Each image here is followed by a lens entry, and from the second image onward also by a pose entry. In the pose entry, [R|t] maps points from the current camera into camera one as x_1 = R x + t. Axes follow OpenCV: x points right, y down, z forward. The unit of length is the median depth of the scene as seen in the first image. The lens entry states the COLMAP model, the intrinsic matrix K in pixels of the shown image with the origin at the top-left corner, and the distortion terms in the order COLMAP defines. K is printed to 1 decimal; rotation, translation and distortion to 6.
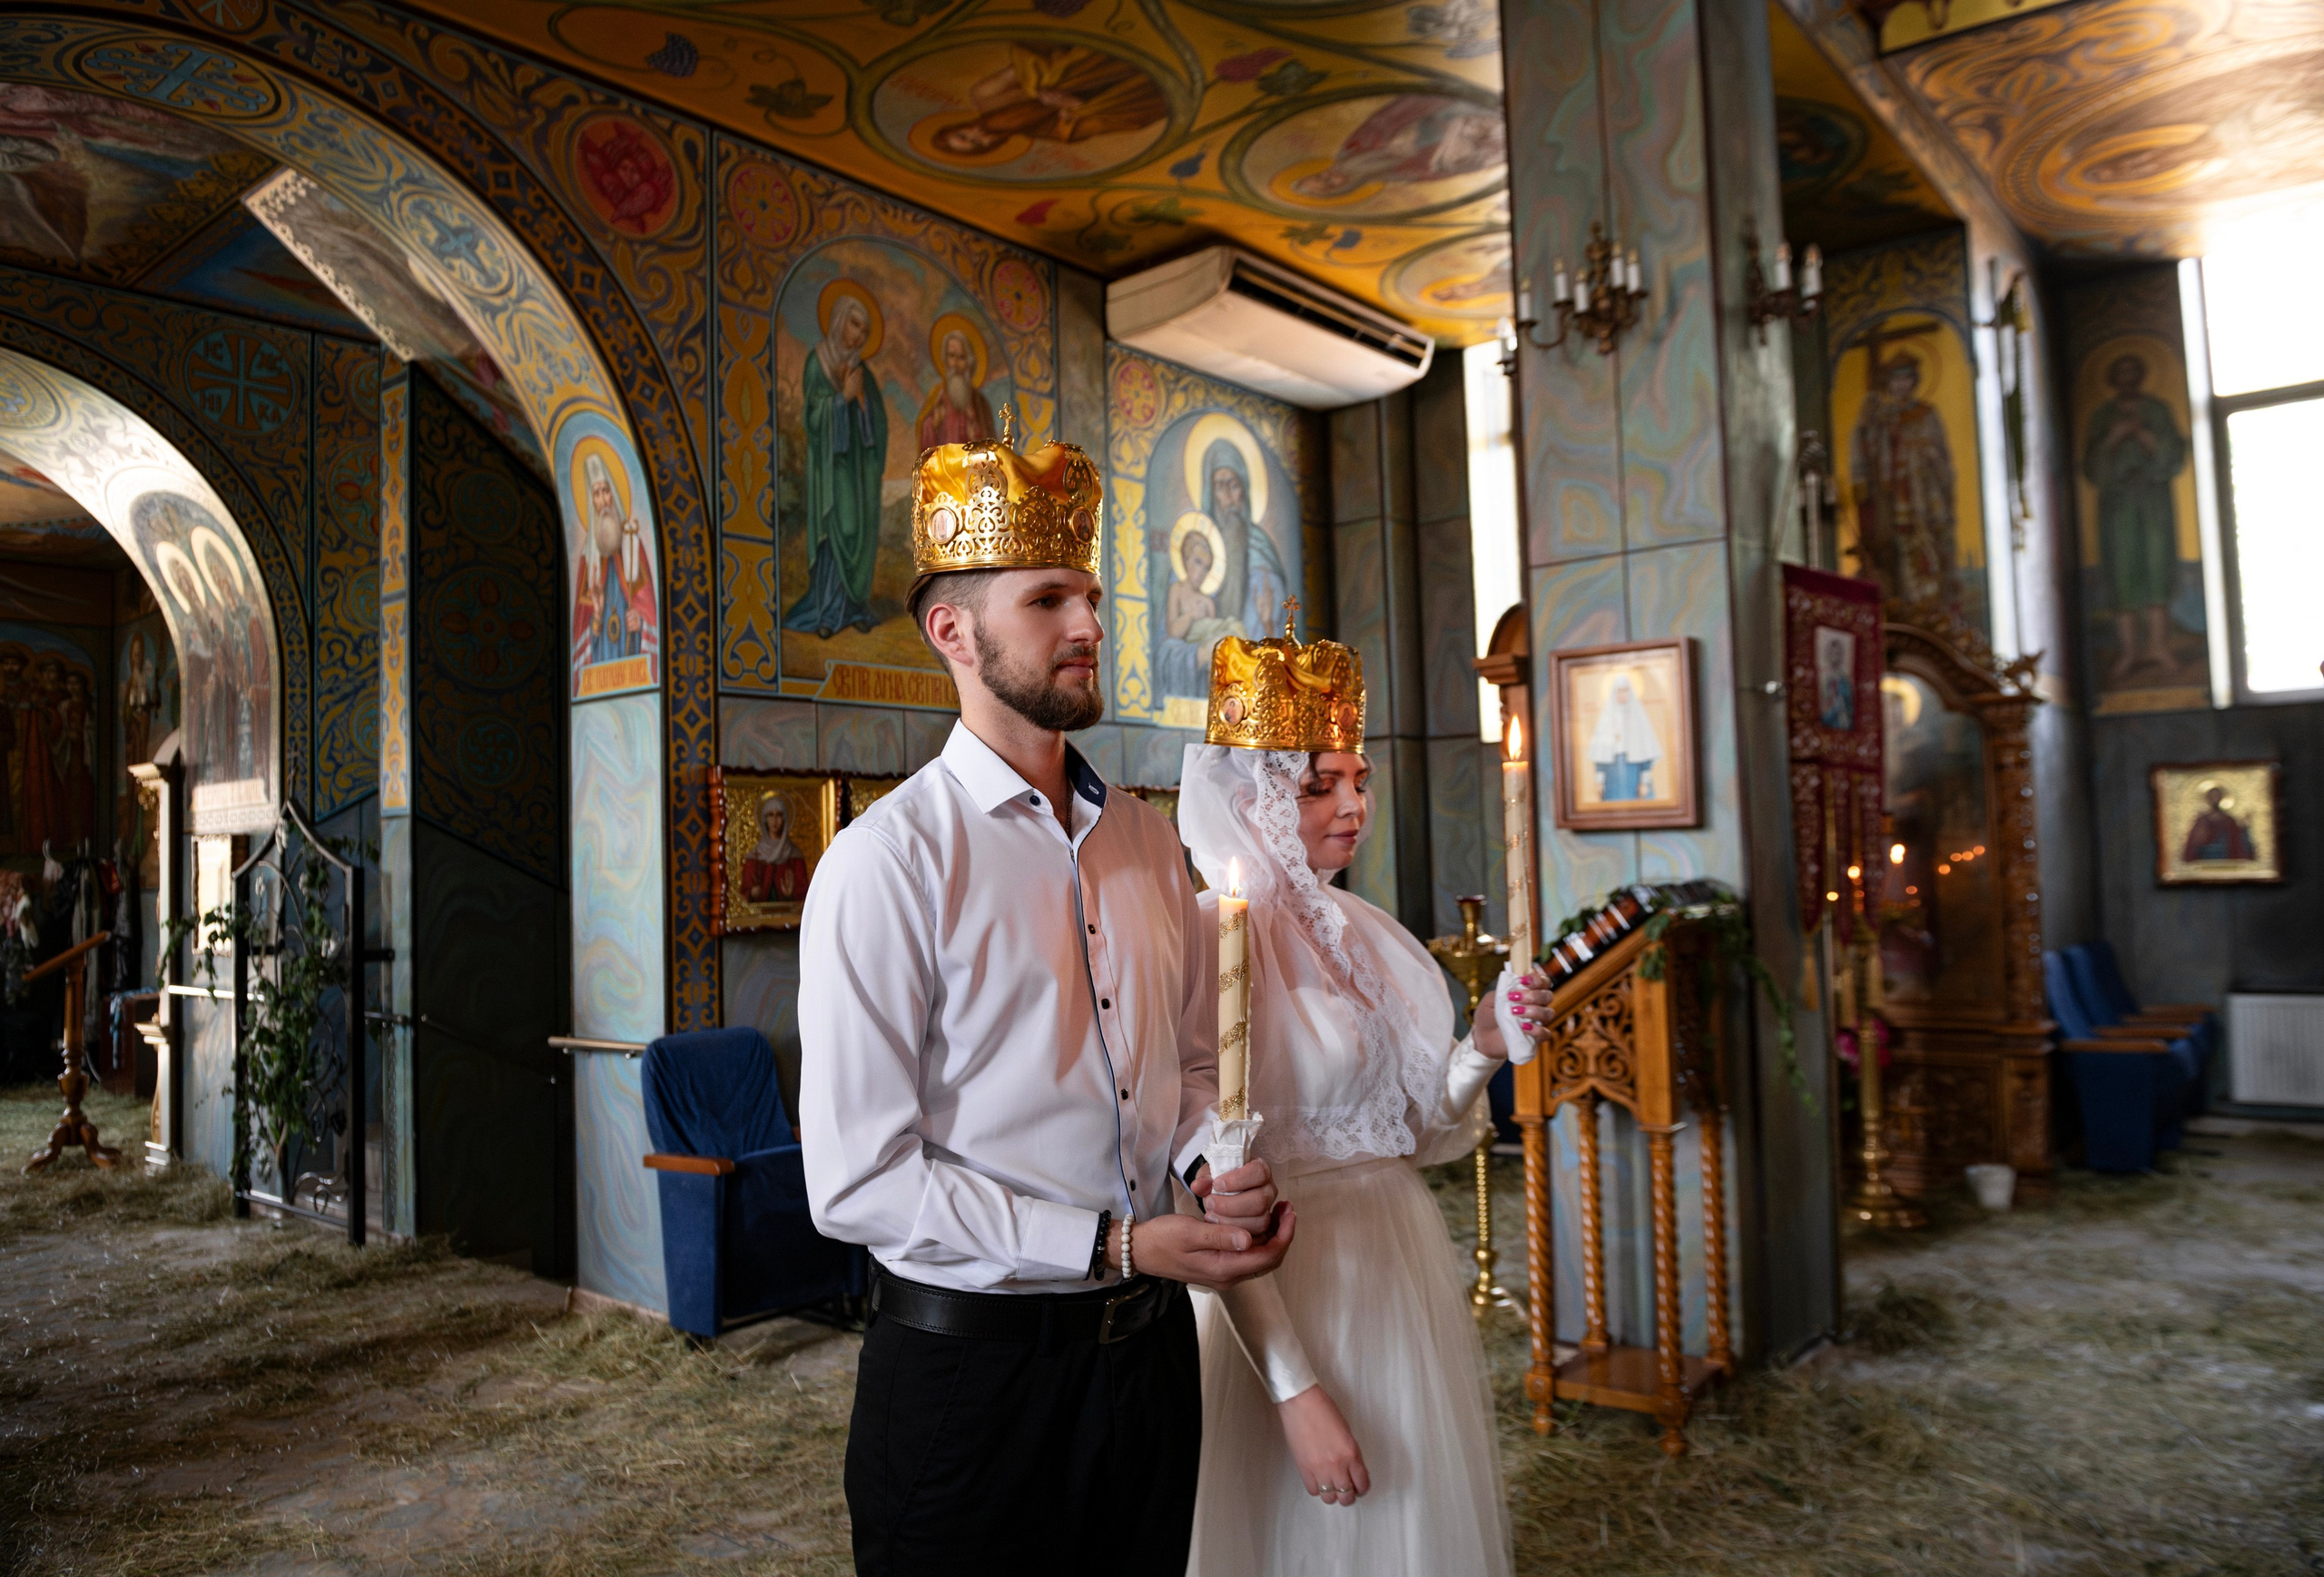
lens RADIAL K [[1610.1, 0, 1182.0], [0, 1610.1, 788.1], [0, 0, 1]] dist [-0.040609, -0.003651]
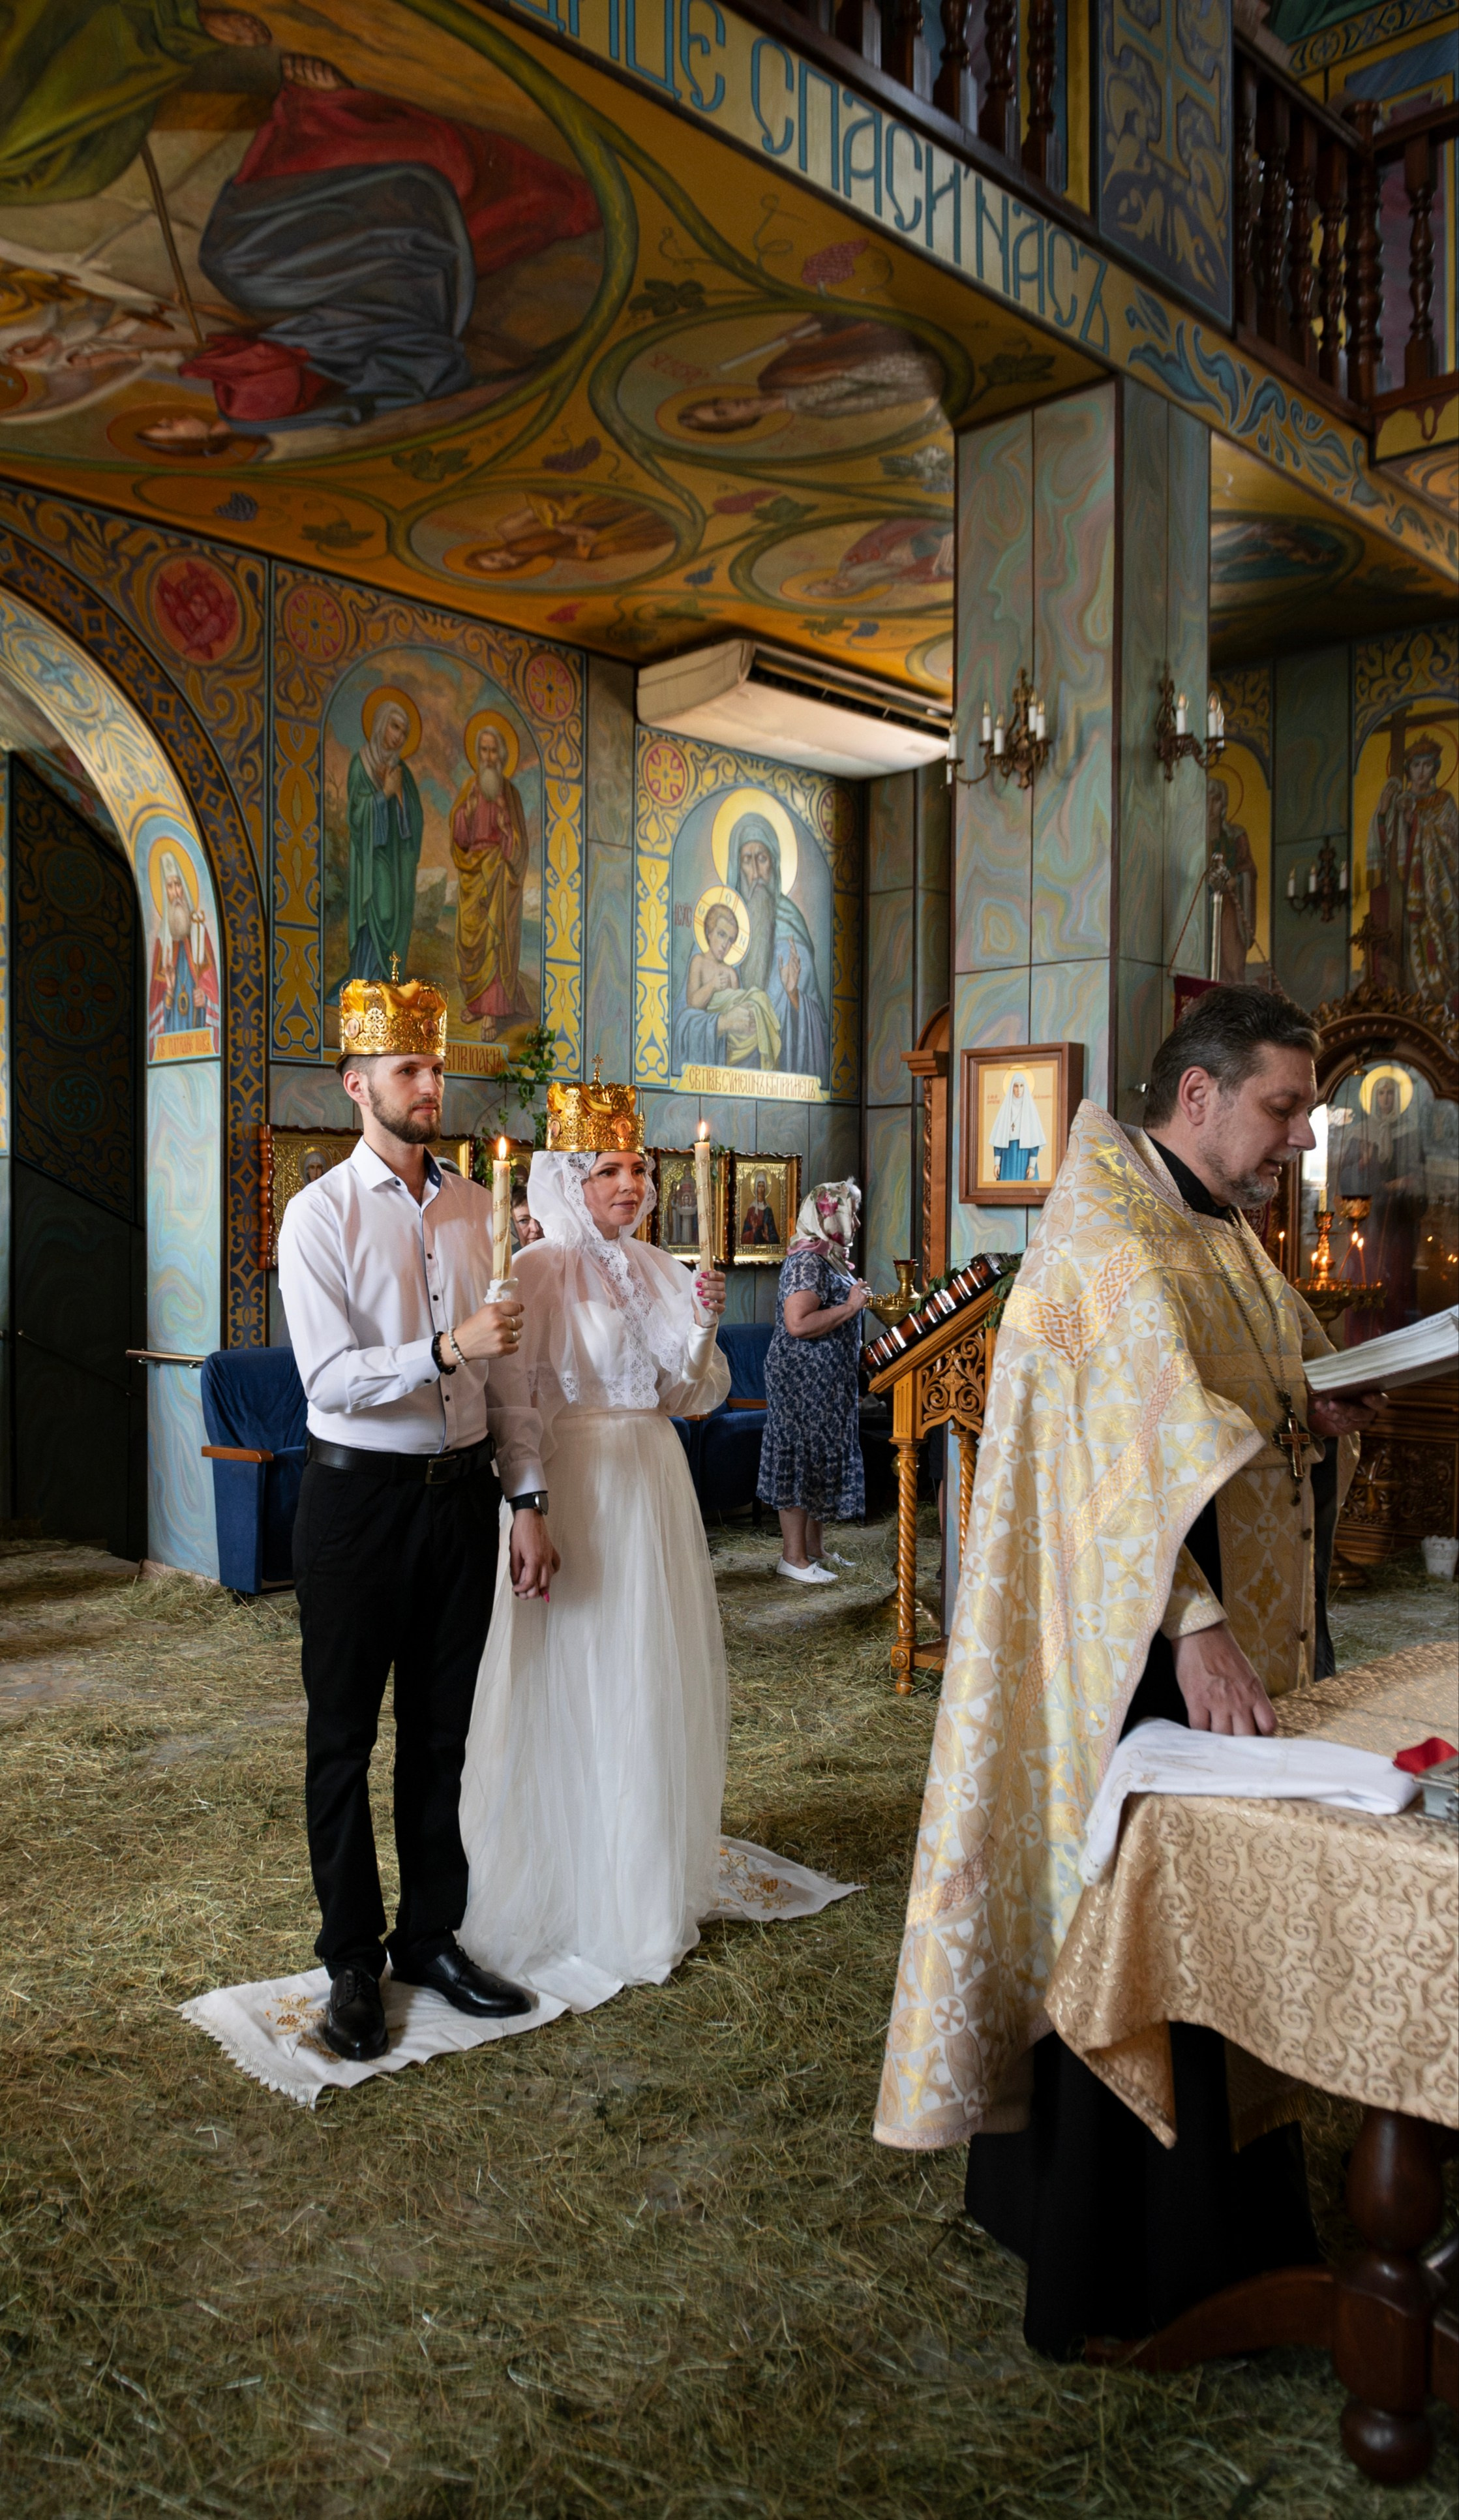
lens RADIAL K [[1845.6, 0, 545.7], [0, 1845.6, 1293.8], [0, 0, 1]] dist [-0.046223, 0.007794]
pose [[0.988846, 0.040980, -0.143194, 0.106945], [-0.028142, 0.995493, 0.090560, -0.017928], [0.146259, -0.085521, 0.985543, -0.300715]]
